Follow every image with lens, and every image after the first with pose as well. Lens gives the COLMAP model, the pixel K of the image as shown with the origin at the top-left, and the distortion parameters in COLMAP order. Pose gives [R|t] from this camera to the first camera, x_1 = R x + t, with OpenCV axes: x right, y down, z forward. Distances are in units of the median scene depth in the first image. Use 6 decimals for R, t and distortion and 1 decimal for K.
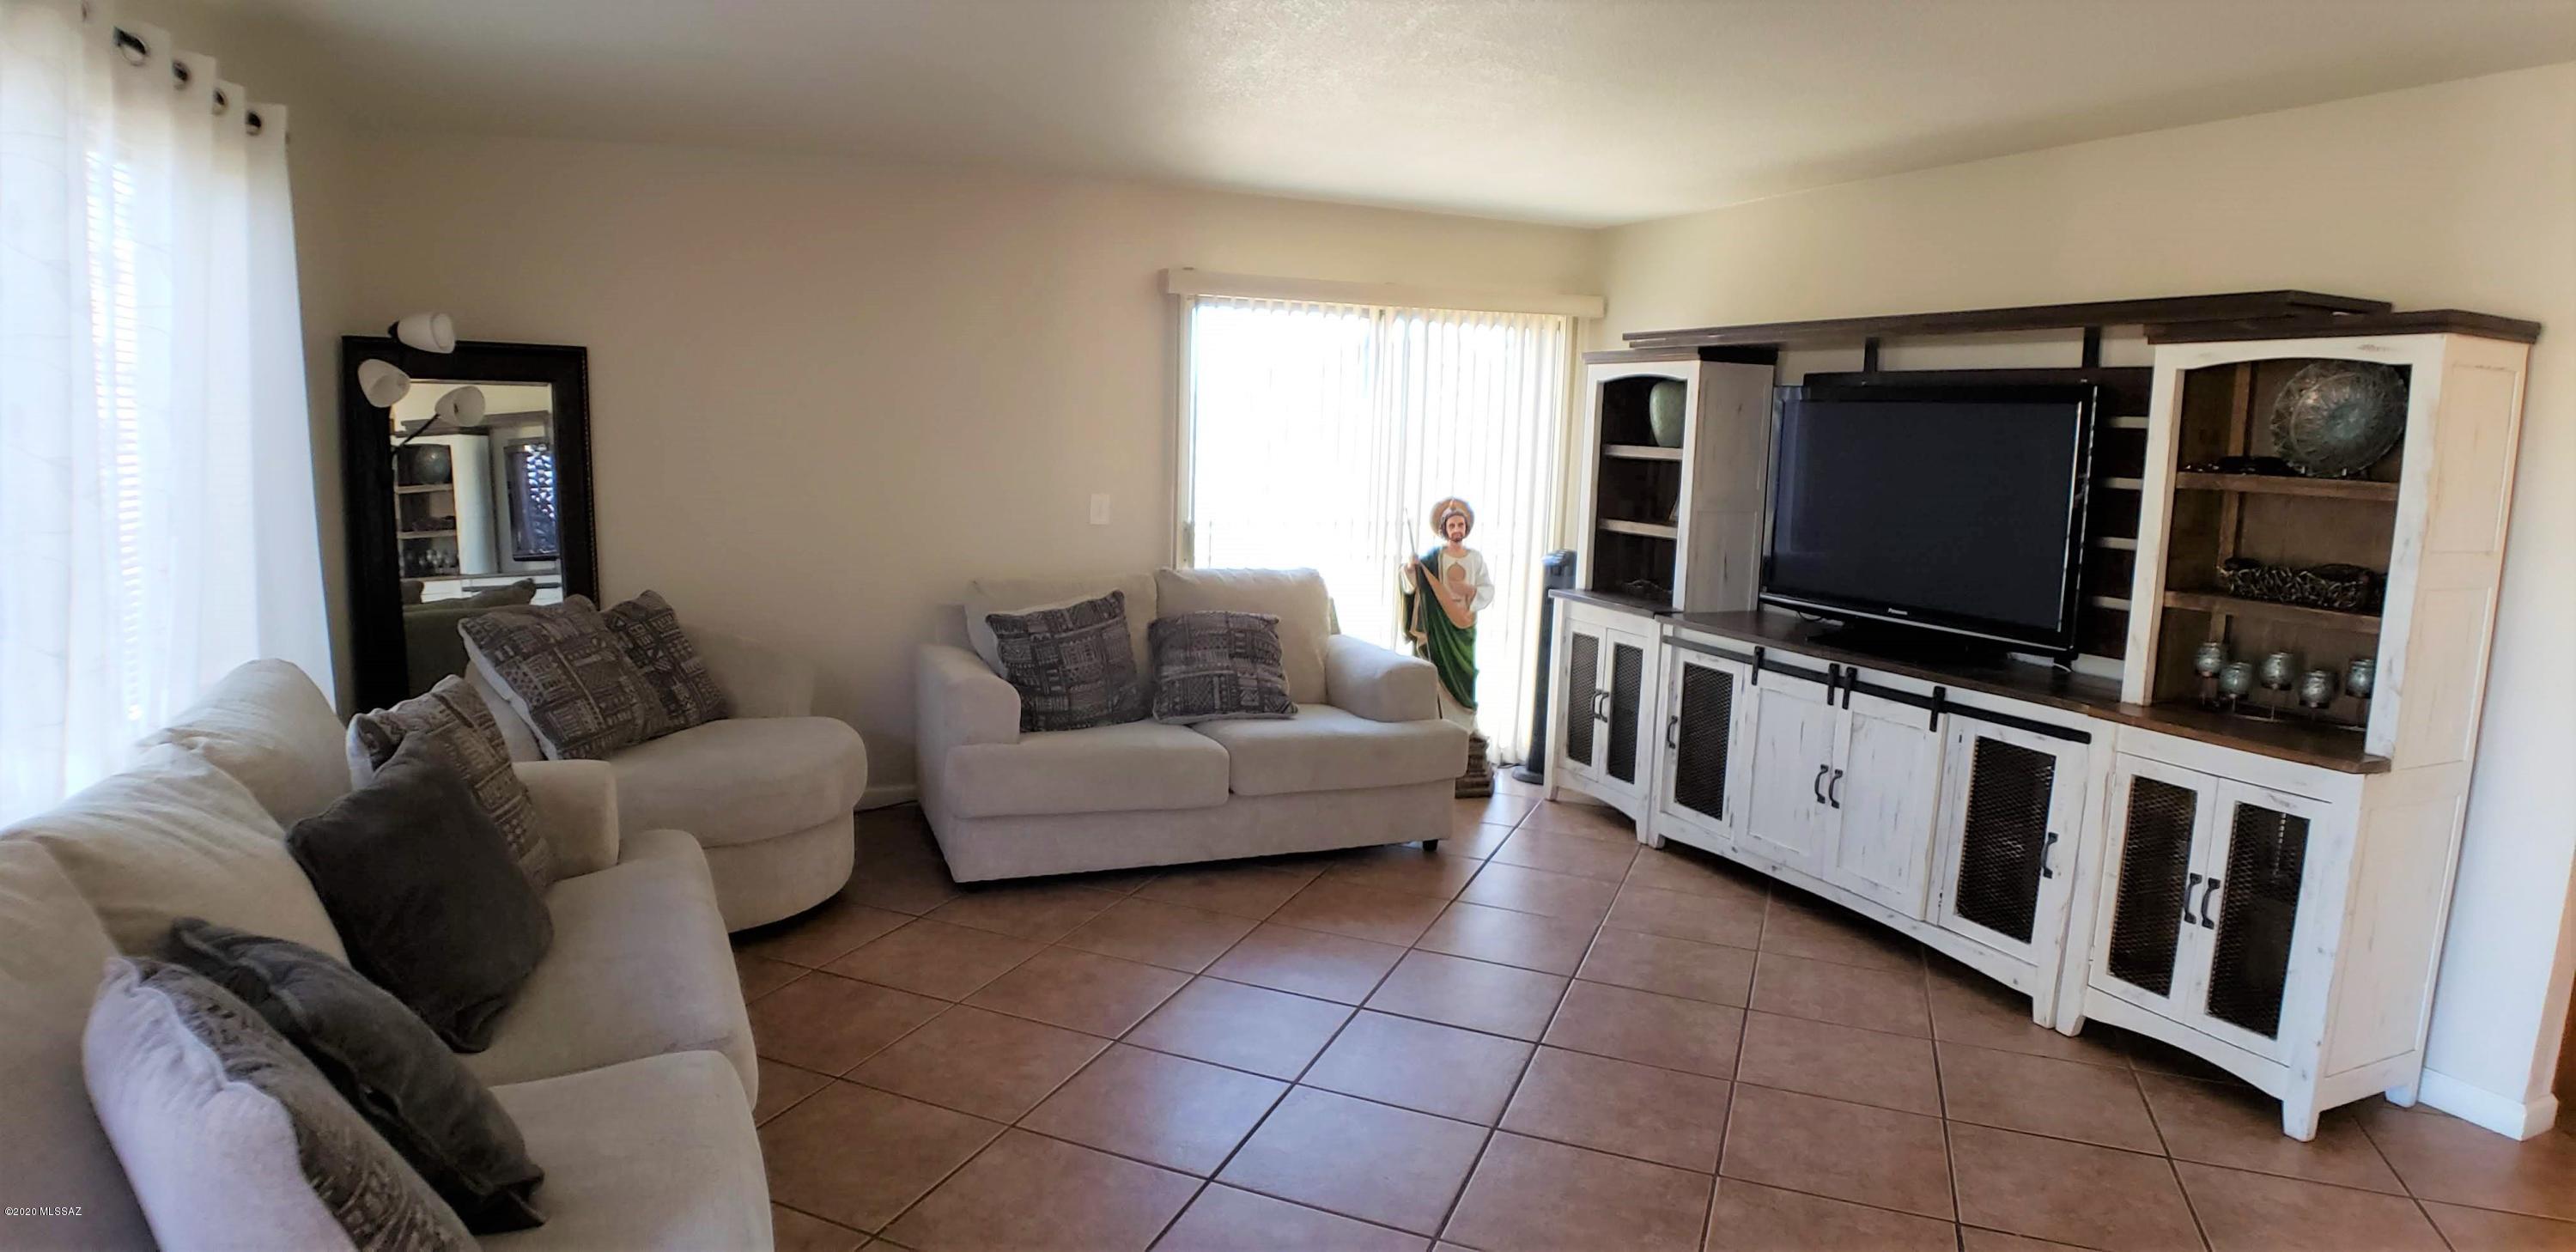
lens RADIAL K [[1386.9, 0, 1188.3], [0, 1386.9, 625.0], [0, 0, 1]] dist [-0.066720, -0.004234]
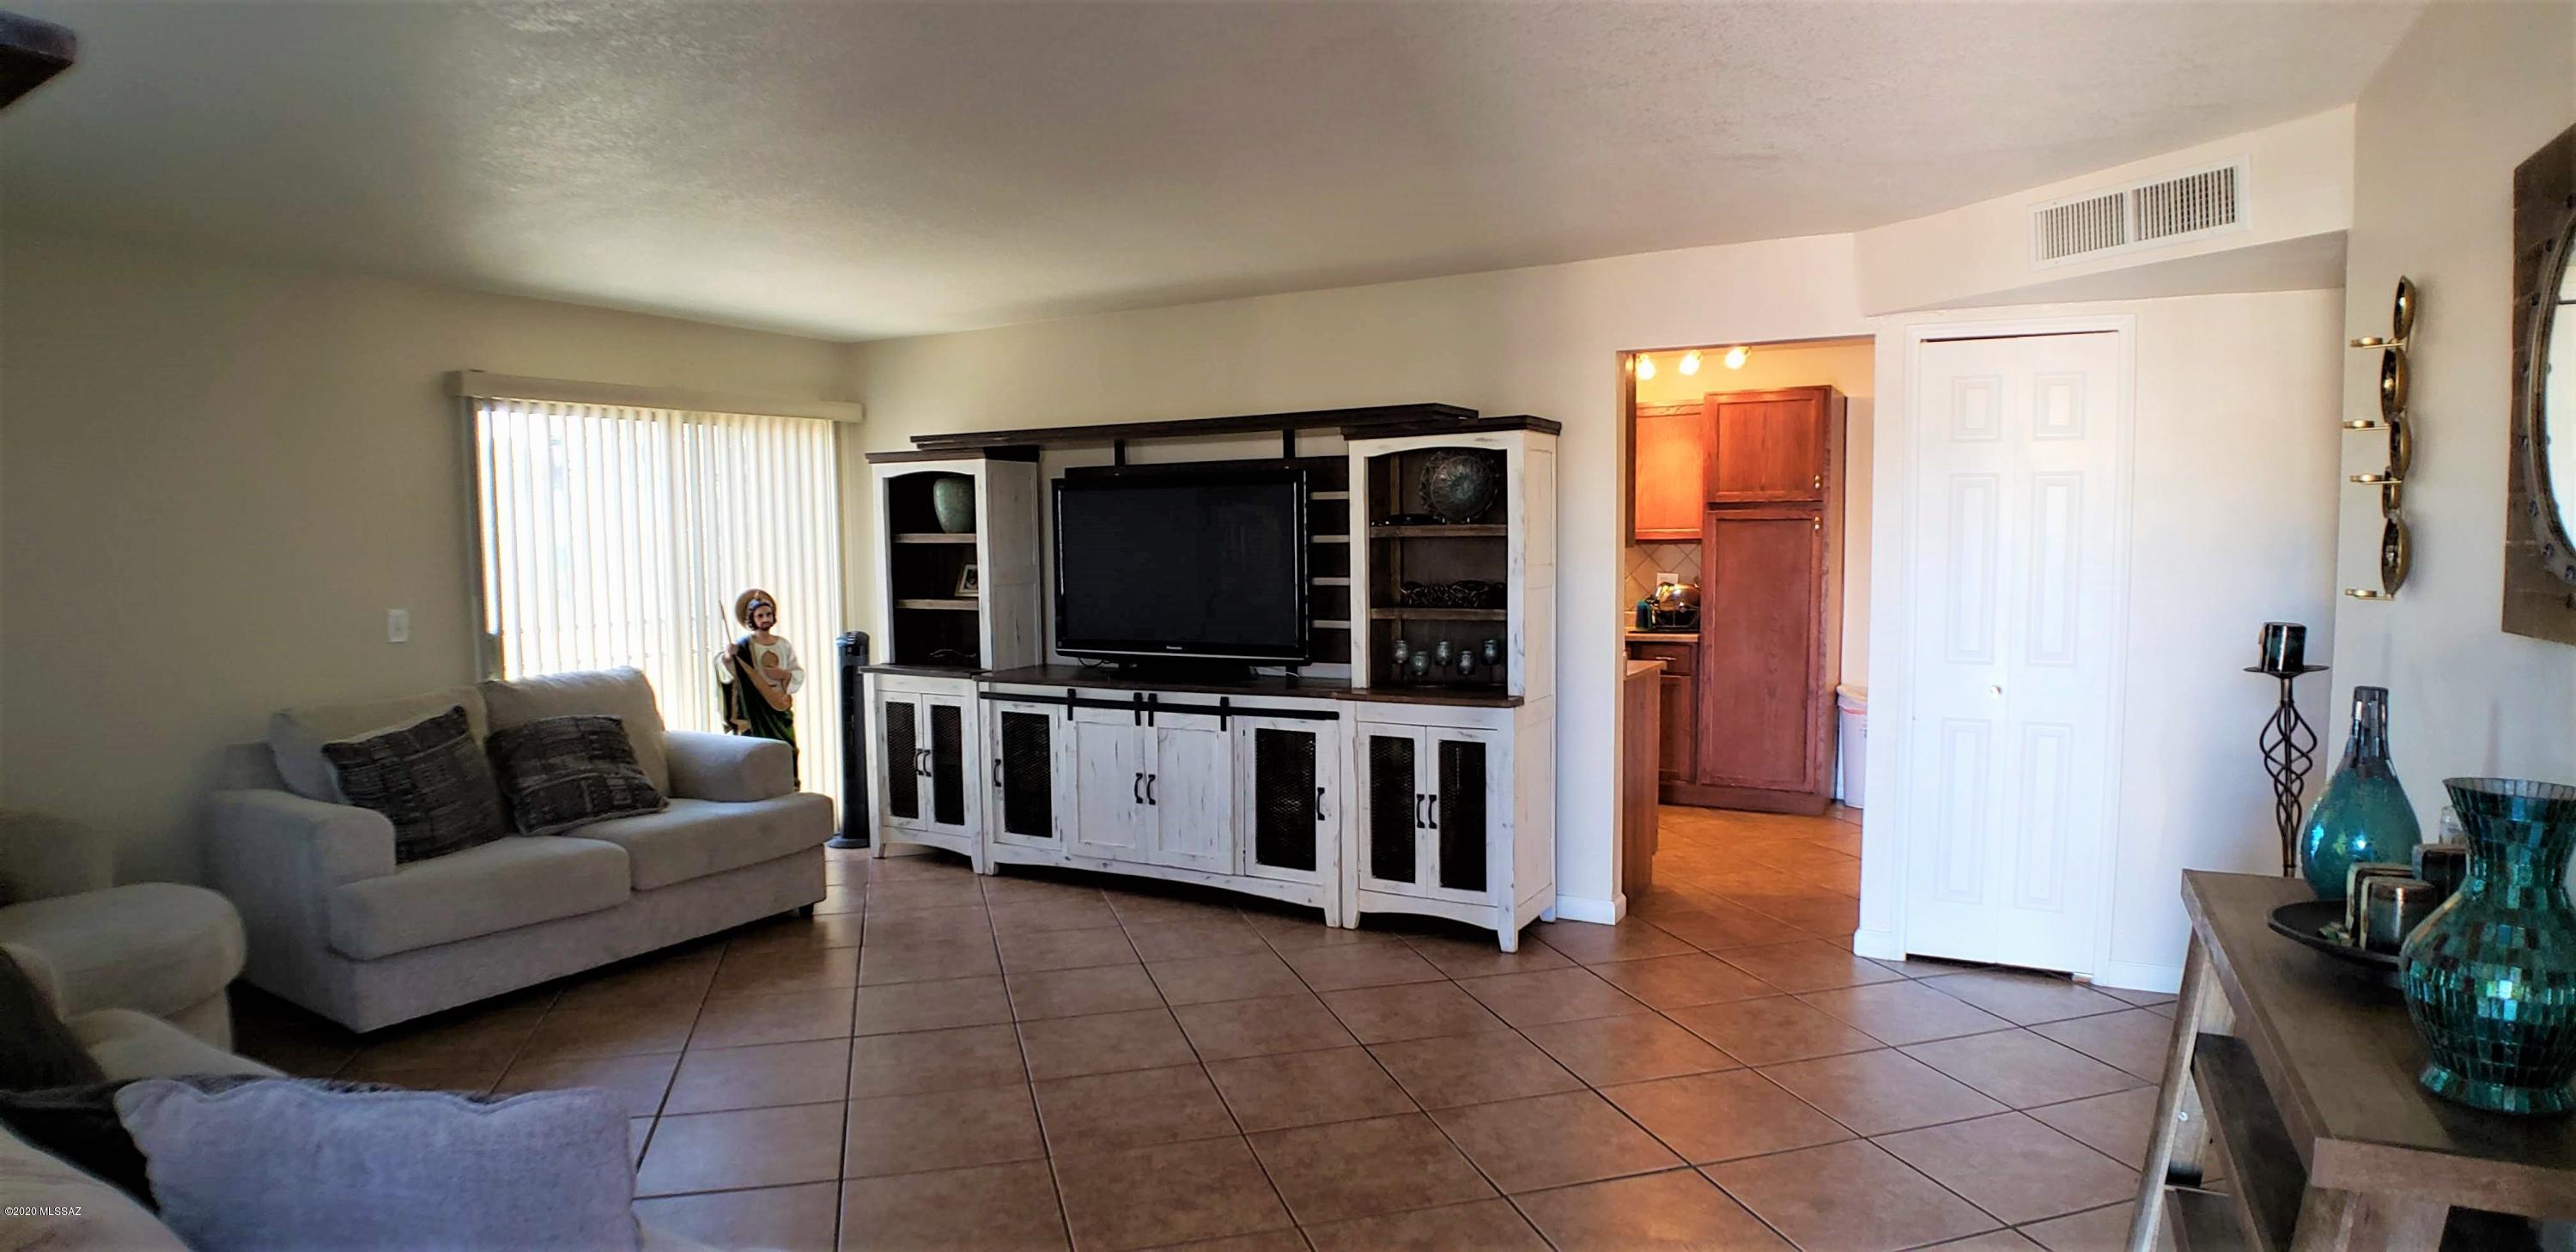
lens RADIAL K [[1386.9, 0, 1240.0], [0, 1386.9, 649.1], [0, 0, 1]] dist [-0.066720, -0.004234]
pose [[0.776416, -0.085633, 0.624376, -0.330785], [0.121338, 0.992501, -0.014763, 0.024139], [-0.618430, 0.087222, 0.780984, -0.091268]]
